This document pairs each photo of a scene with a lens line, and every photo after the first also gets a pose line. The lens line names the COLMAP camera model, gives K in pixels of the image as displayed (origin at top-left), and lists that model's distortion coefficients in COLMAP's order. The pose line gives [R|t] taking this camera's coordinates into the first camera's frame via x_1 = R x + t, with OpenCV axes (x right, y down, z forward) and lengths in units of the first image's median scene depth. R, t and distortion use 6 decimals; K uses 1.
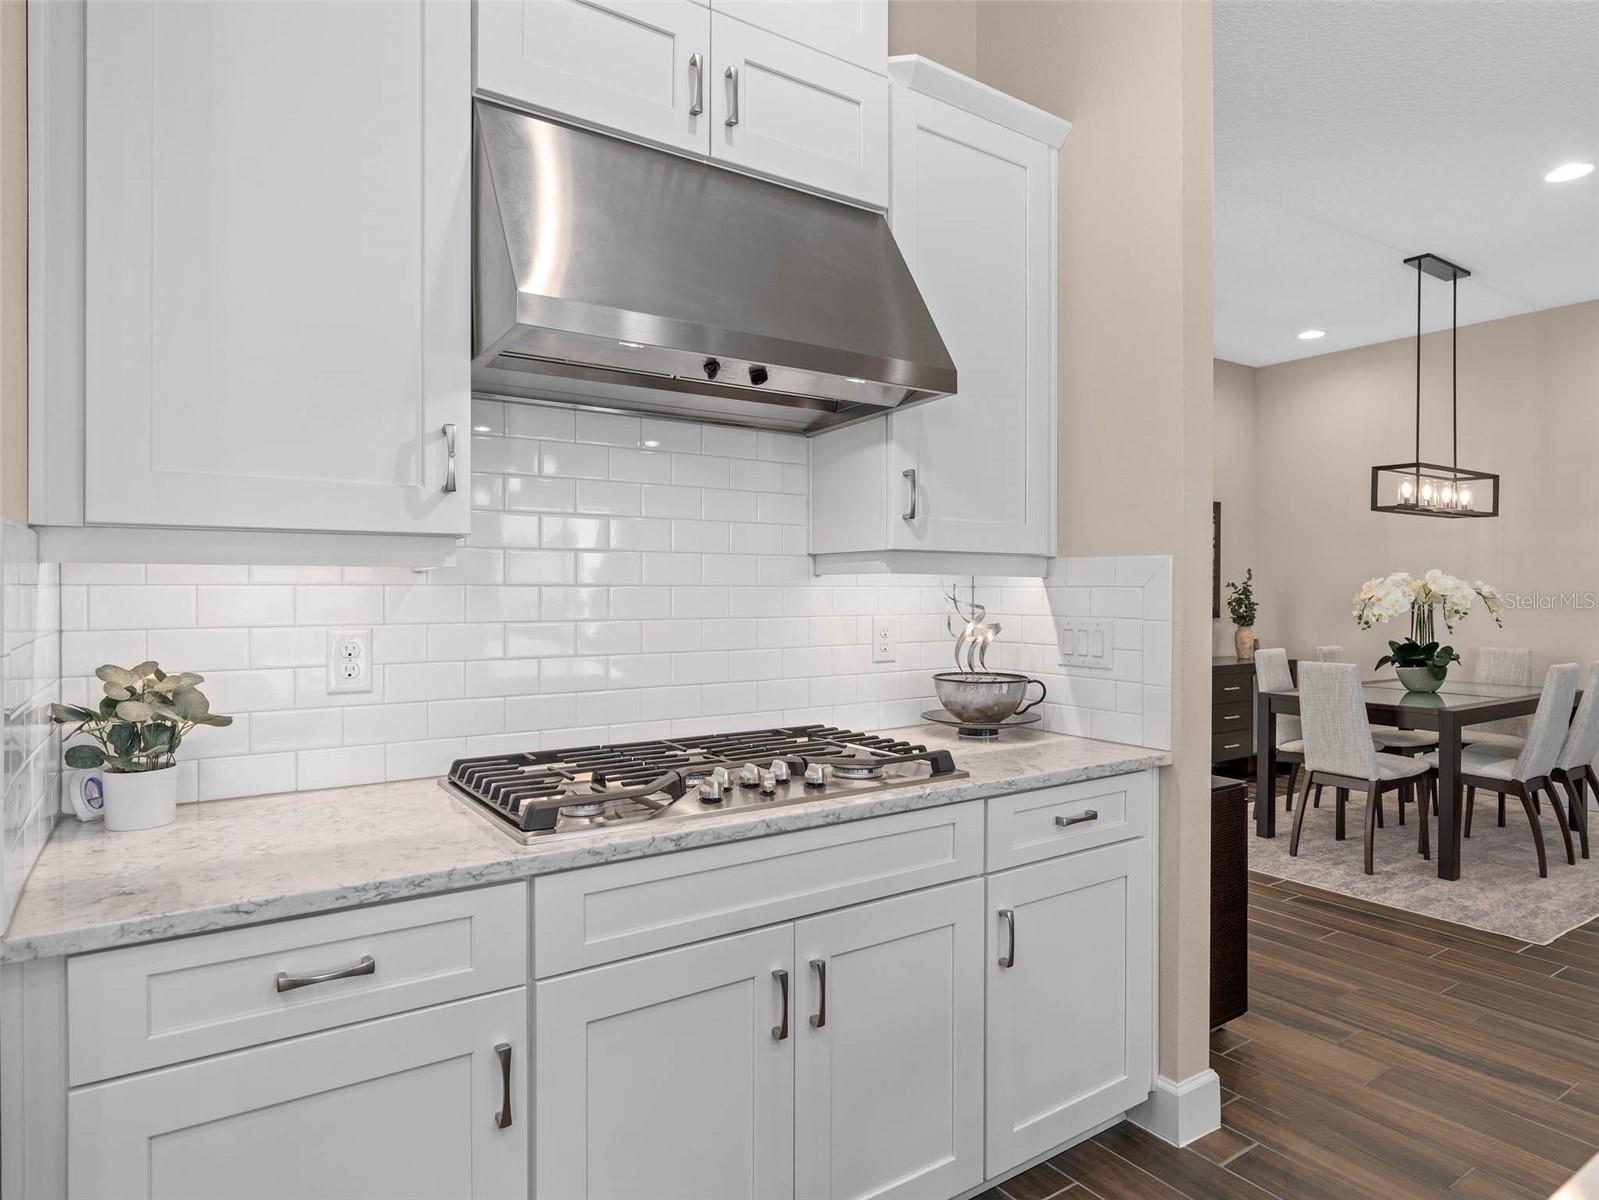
lens RADIAL K [[950.2, 0, 803.9], [0, 950.2, 599.4], [0, 0, 1]] dist [-0.005512, -0.000616]
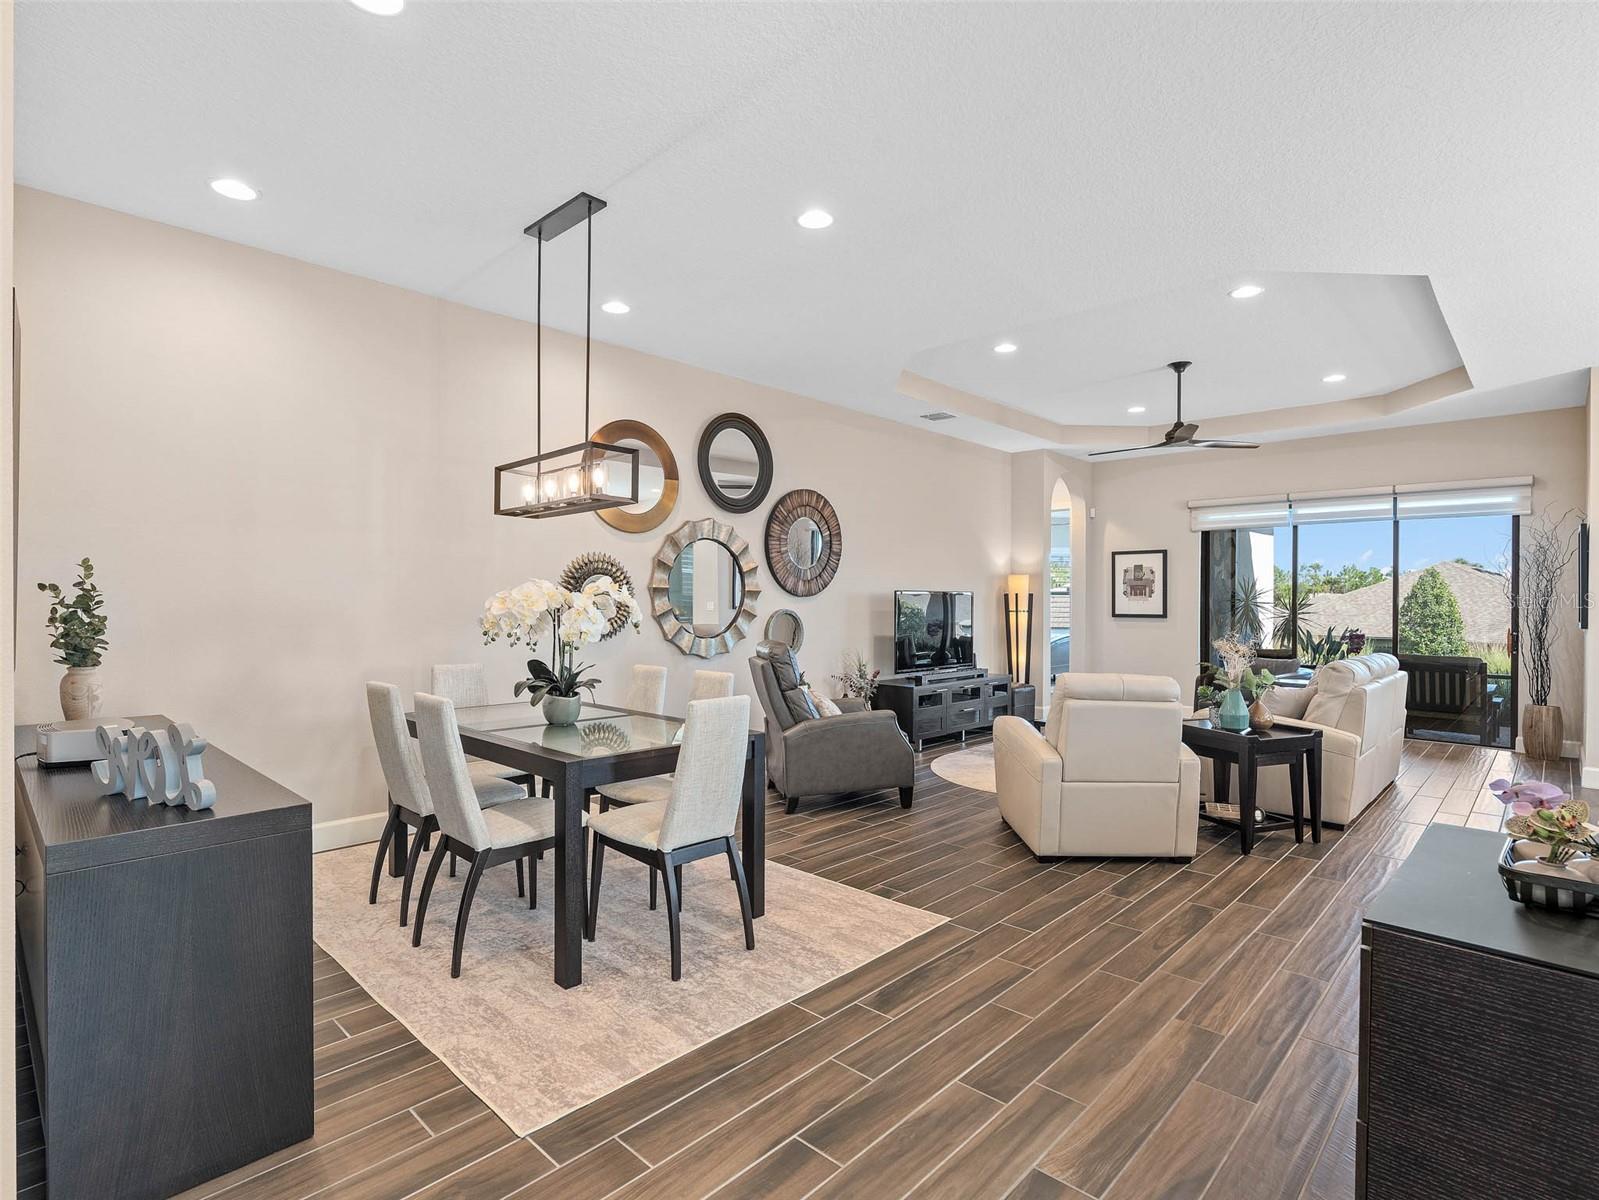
lens RADIAL K [[815.9, 0, 800.8], [0, 815.9, 604.5], [0, 0, 1]] dist [-0.000931, 0.000118]
pose [[-0.214956, -0.003427, 0.976618, -0.105602], [0.005649, 0.999973, 0.004752, -0.009931], [-0.976607, 0.006538, -0.214931, 1.223518]]
